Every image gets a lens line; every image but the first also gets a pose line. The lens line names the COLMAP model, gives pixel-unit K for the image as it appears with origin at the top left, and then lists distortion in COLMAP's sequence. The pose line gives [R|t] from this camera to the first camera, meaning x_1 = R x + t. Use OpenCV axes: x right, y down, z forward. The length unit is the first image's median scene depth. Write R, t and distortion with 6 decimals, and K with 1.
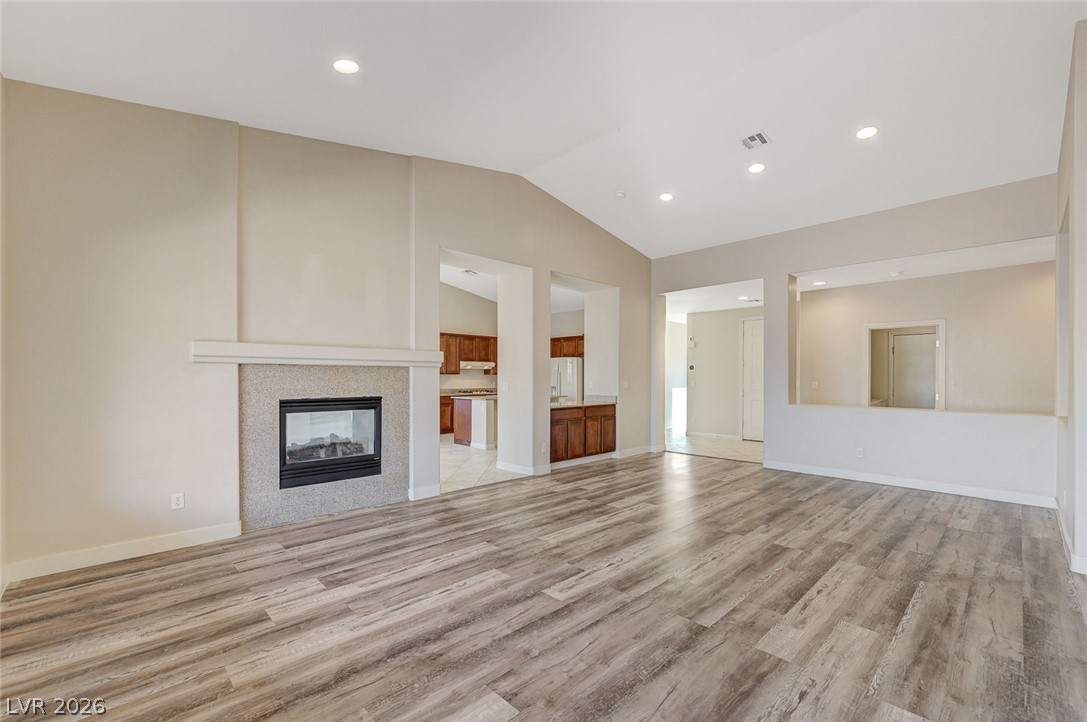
lens RADIAL K [[456.6, 0, 550.5], [0, 456.6, 377.9], [0, 0, 1]] dist [-0.000680, 0.000688]
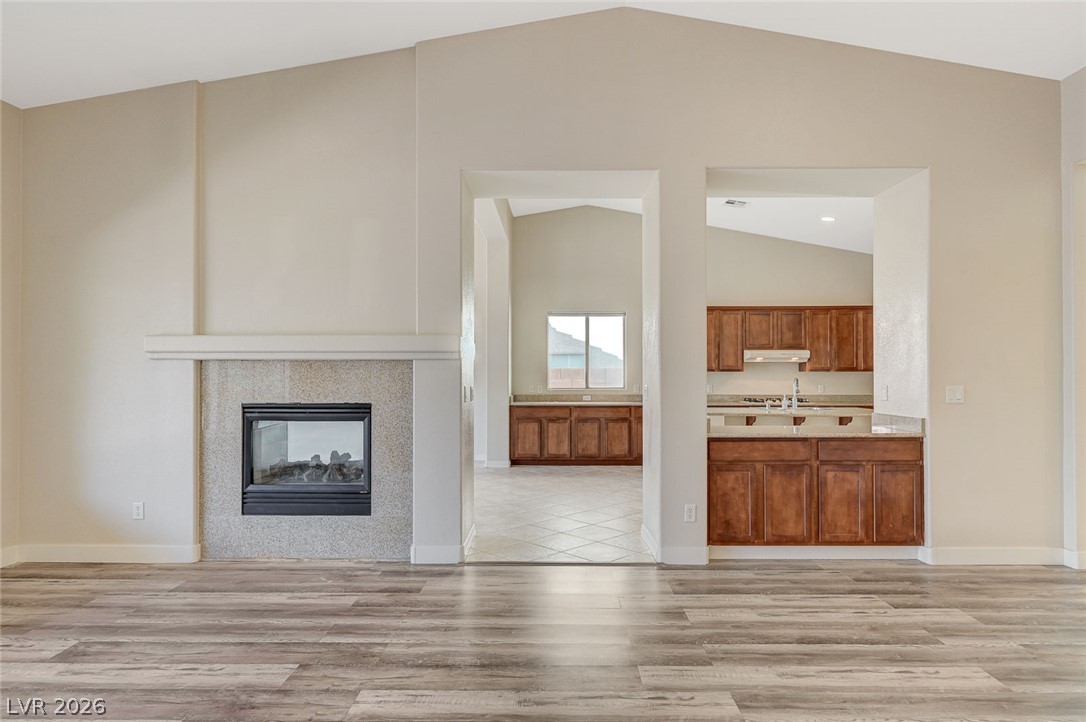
lens RADIAL K [[621.5, 0, 551.6], [0, 621.5, 365.6], [0, 0, 1]] dist [0.000324, -0.001209]
pose [[0.709418, -0.012510, -0.704677, 0.561819], [-0.000893, 0.999826, -0.018648, 0.000459], [0.704787, 0.013859, 0.709284, 0.594112]]
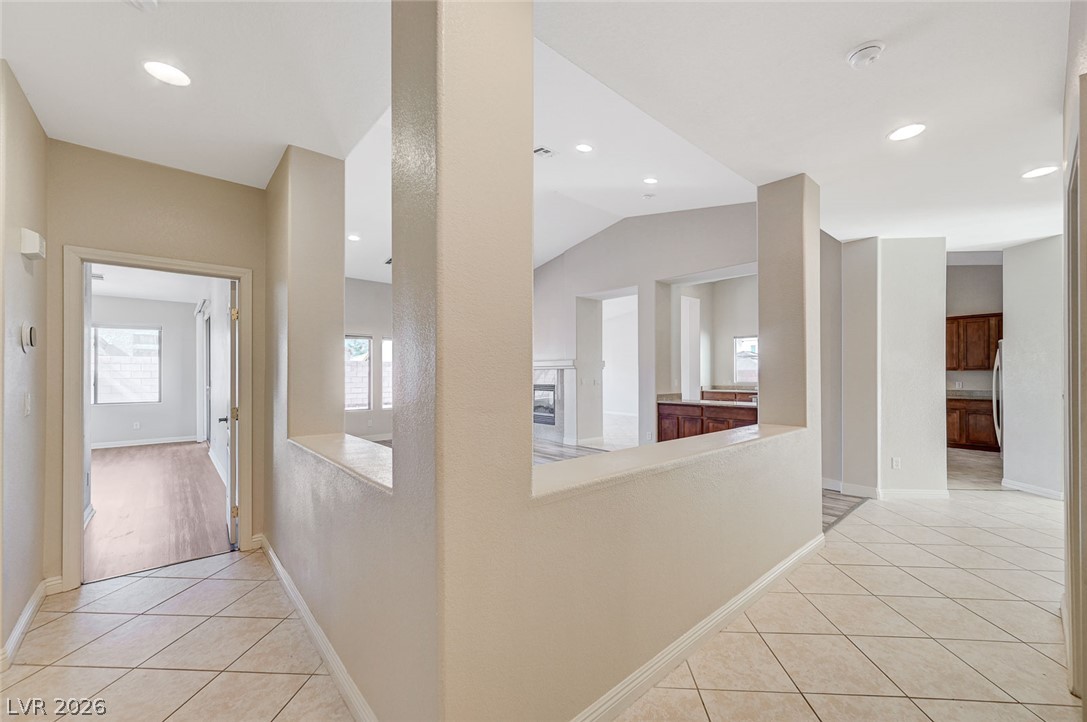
lens RADIAL K [[427.8, 0, 550.3], [0, 427.8, 370.0], [0, 0, 1]] dist [0.002596, -0.000206]
pose [[-0.047152, -0.011845, -0.998818, 1.642901], [0.000507, 0.999929, -0.011882, -0.001491], [0.998888, -0.001067, -0.047143, 1.215308]]
